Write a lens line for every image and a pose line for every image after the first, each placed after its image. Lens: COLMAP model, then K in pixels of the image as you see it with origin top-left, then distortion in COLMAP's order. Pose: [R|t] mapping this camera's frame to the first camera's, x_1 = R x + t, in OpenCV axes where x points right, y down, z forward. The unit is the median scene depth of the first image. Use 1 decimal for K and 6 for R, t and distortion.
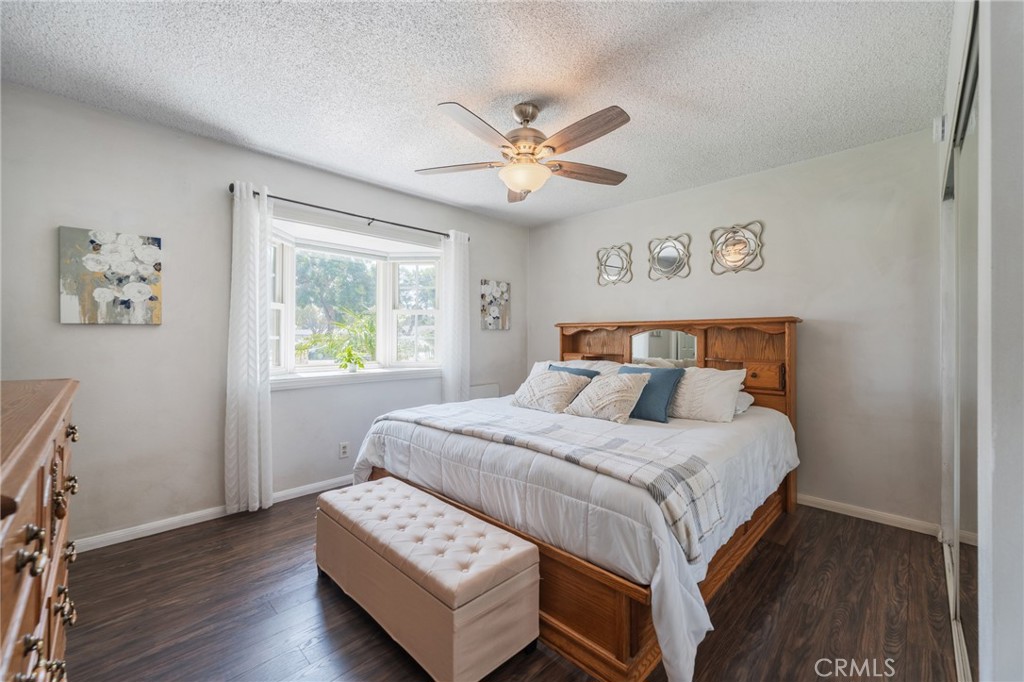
lens RADIAL K [[418.8, 0, 514.0], [0, 418.8, 338.4], [0, 0, 1]] dist [-0.001736, -0.000361]
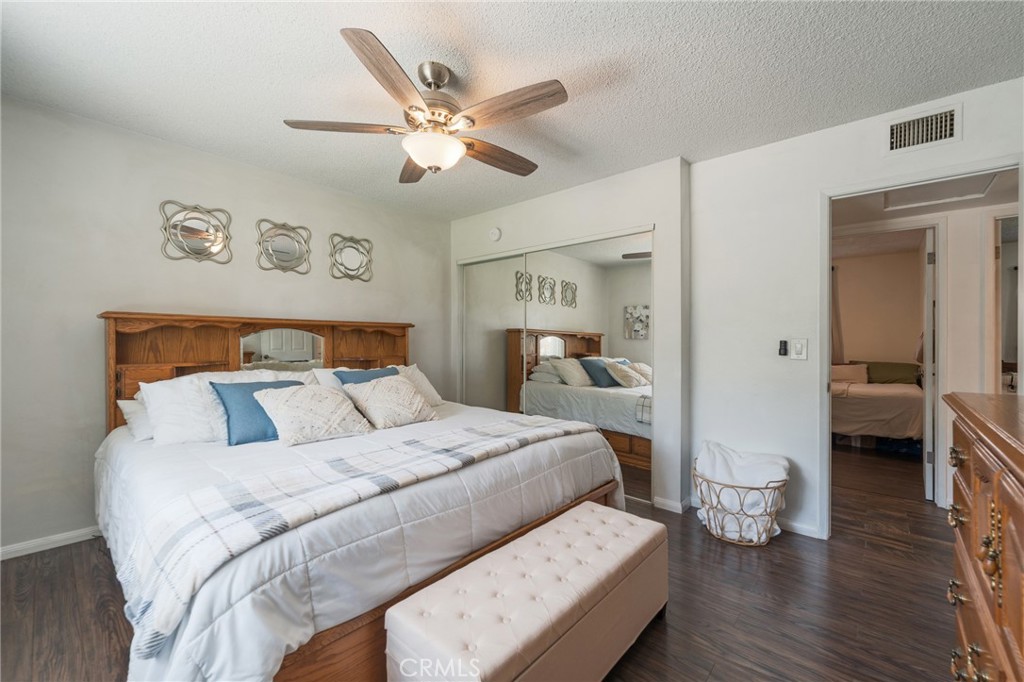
lens RADIAL K [[418.8, 0, 513.9], [0, 418.8, 340.2], [0, 0, 1]] dist [-0.001736, -0.000361]
pose [[-0.066055, -0.005003, 0.997803, -0.671096], [-0.004522, 0.999979, 0.004714, -0.005671], [-0.997806, -0.004200, -0.066076, 0.718160]]
